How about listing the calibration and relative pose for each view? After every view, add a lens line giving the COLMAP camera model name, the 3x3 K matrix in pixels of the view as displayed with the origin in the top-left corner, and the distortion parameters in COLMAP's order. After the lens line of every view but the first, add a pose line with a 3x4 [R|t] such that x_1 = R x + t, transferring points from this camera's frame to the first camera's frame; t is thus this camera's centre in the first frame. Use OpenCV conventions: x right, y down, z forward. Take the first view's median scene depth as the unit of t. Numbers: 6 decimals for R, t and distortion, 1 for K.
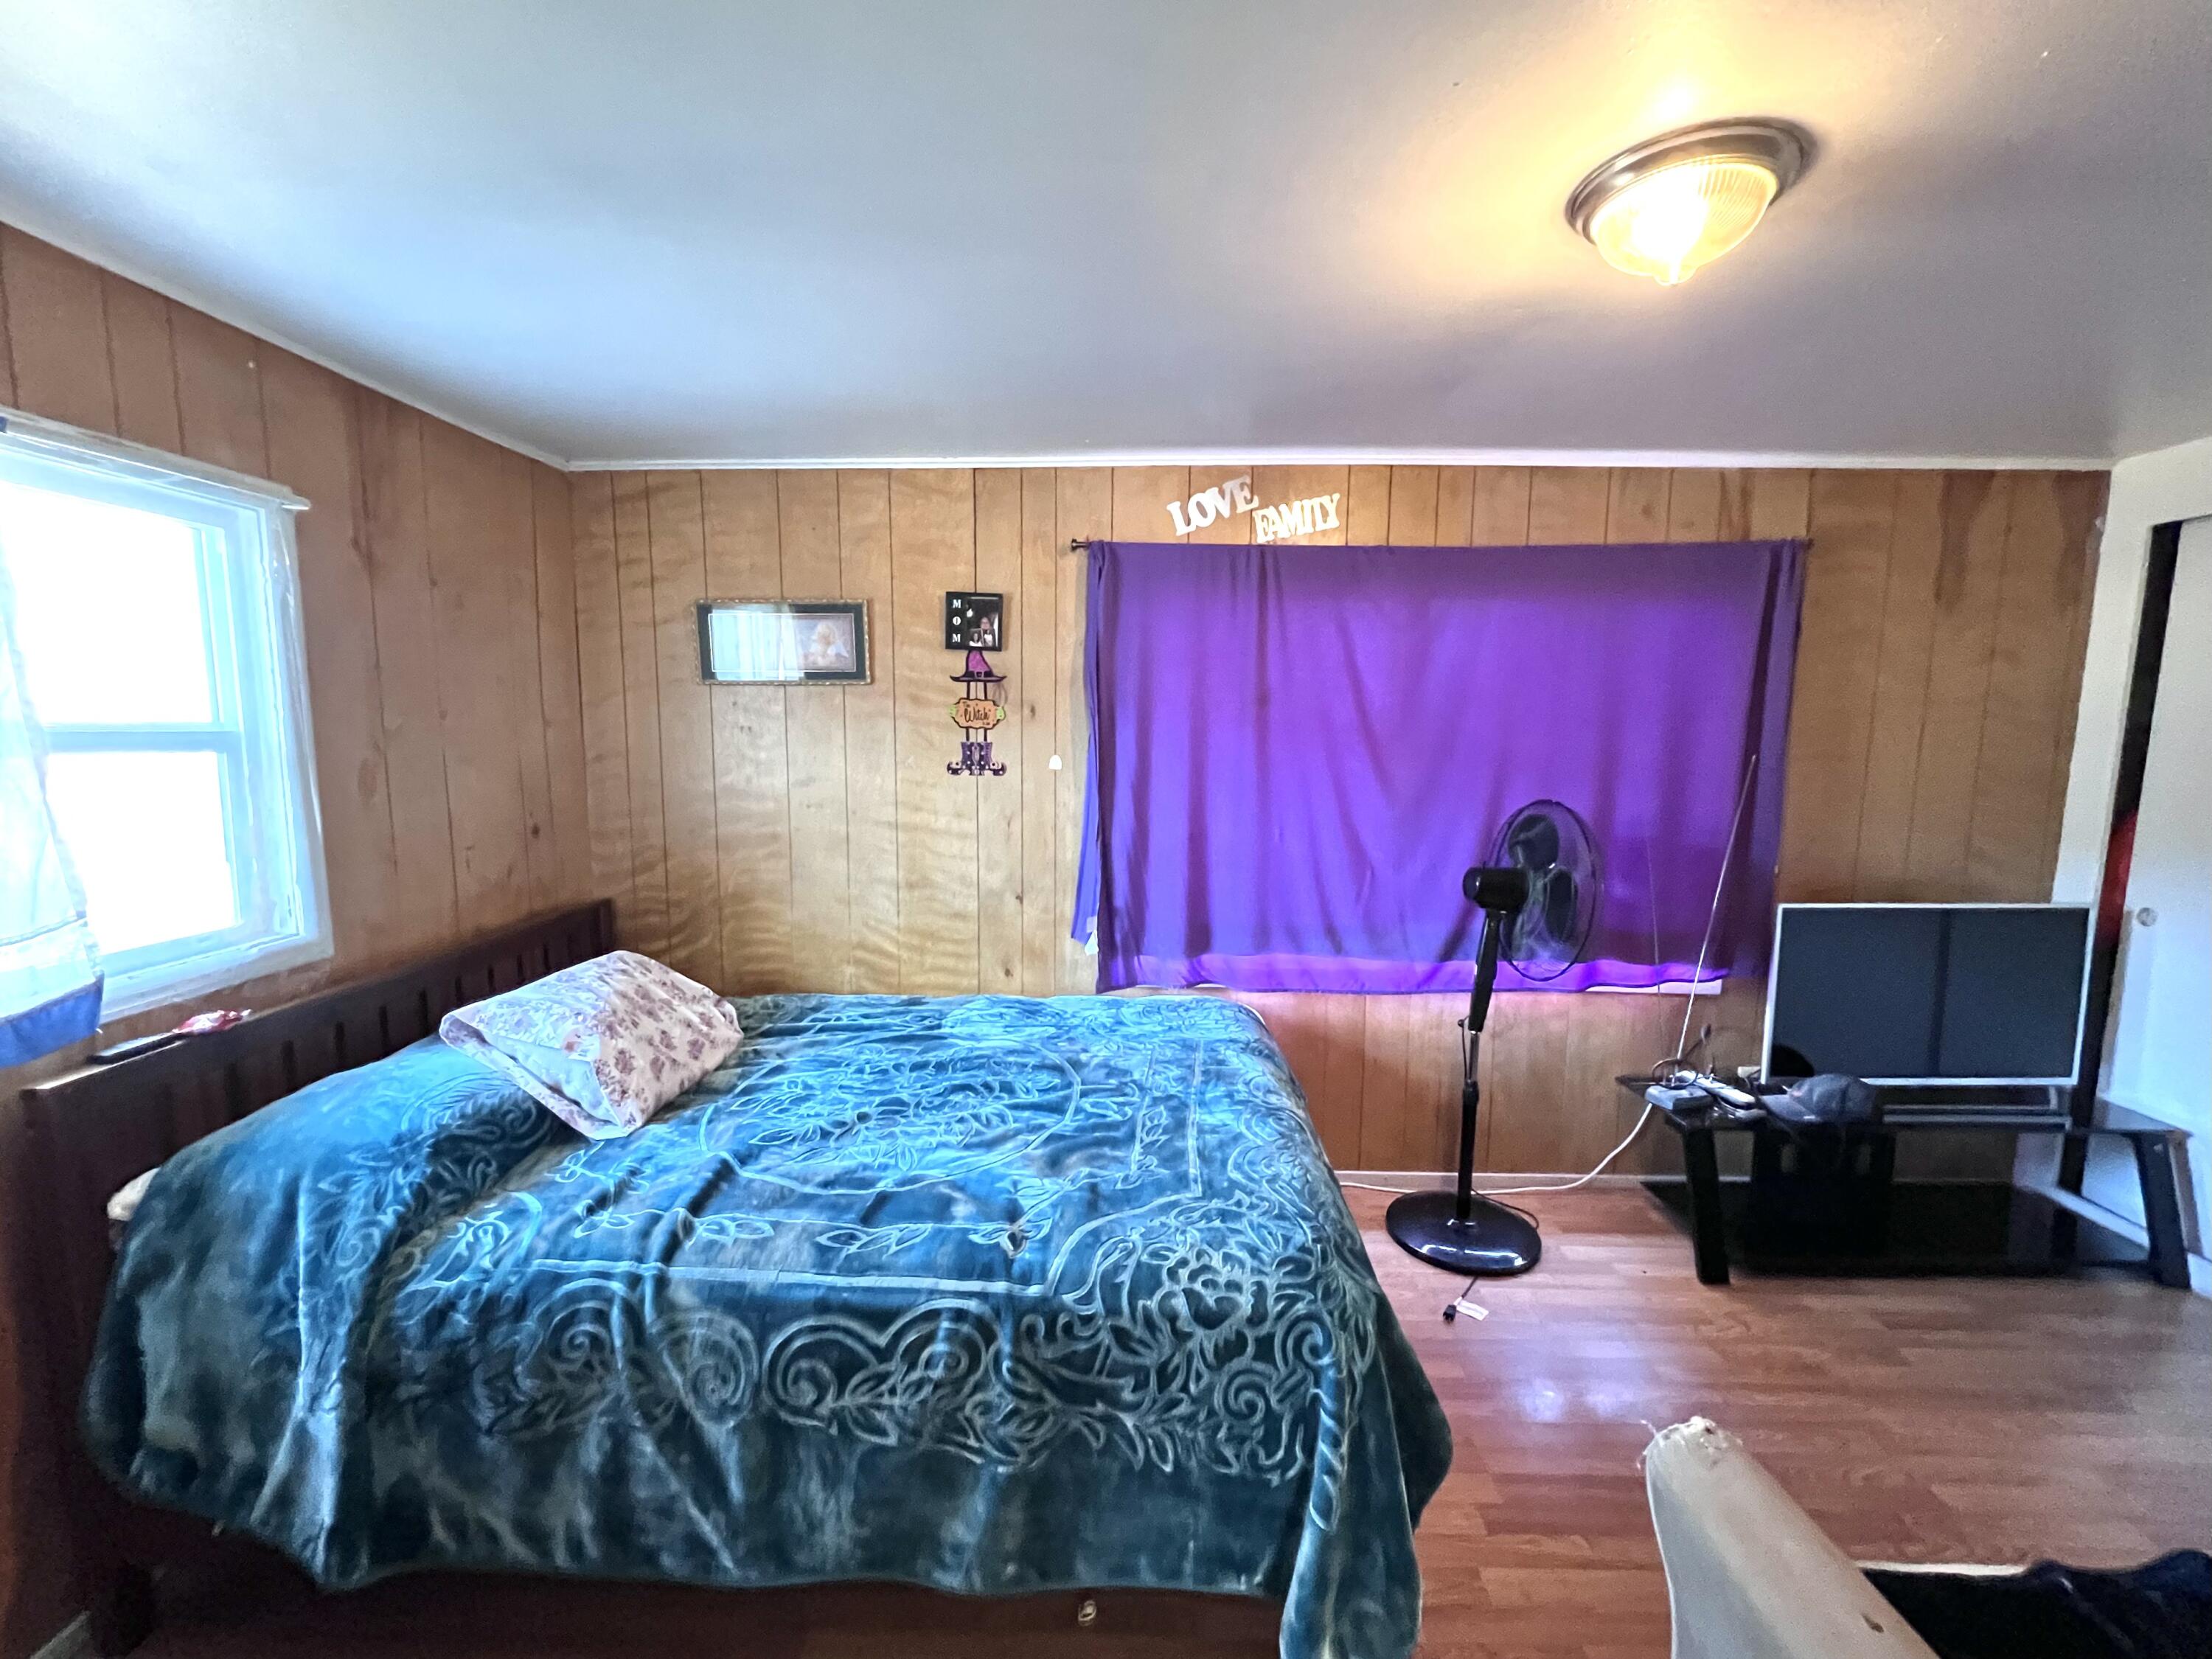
lens RADIAL K [[894.3, 0, 1096.1], [0, 894.3, 829.1], [0, 0, 1]] dist [0.000274, 0.000160]
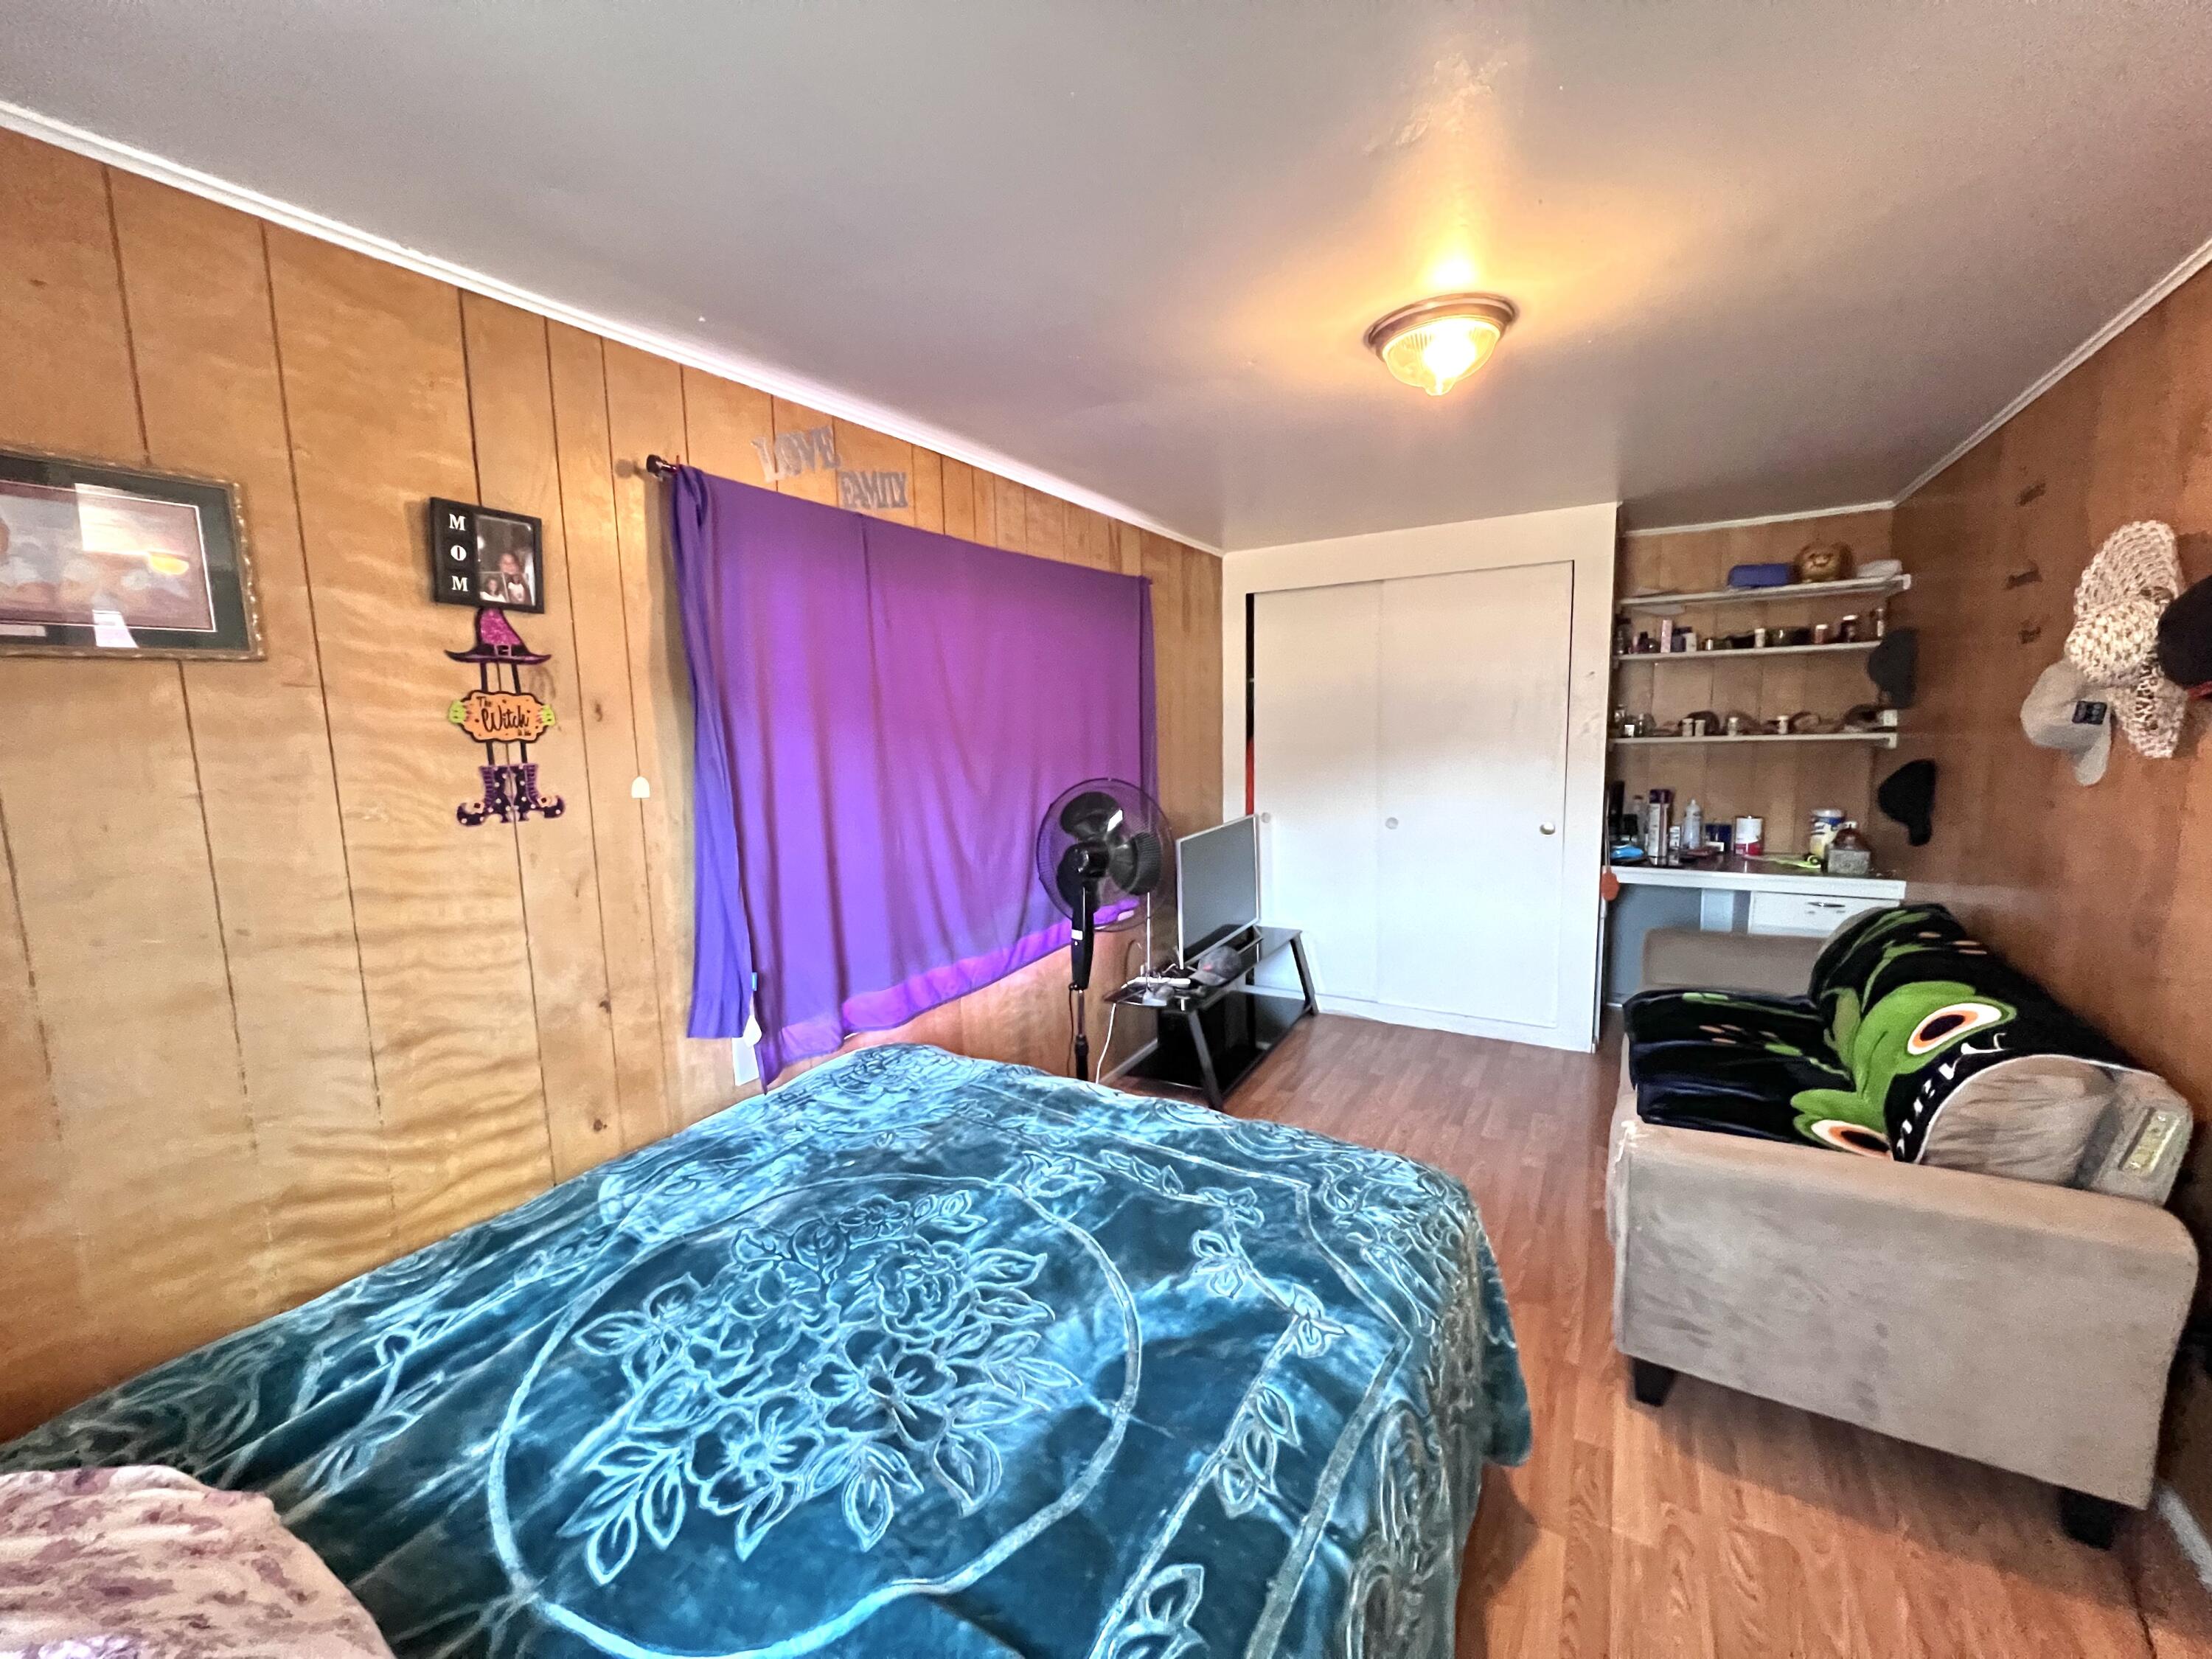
lens RADIAL K [[878.5, 0, 1101.4], [0, 878.5, 828.2], [0, 0, 1]] dist [0.001437, -0.000044]
pose [[0.499094, -0.130259, 0.856702, -0.444479], [0.129707, 0.988729, 0.074769, -0.049504], [-0.856786, 0.073804, 0.510364, 0.376679]]
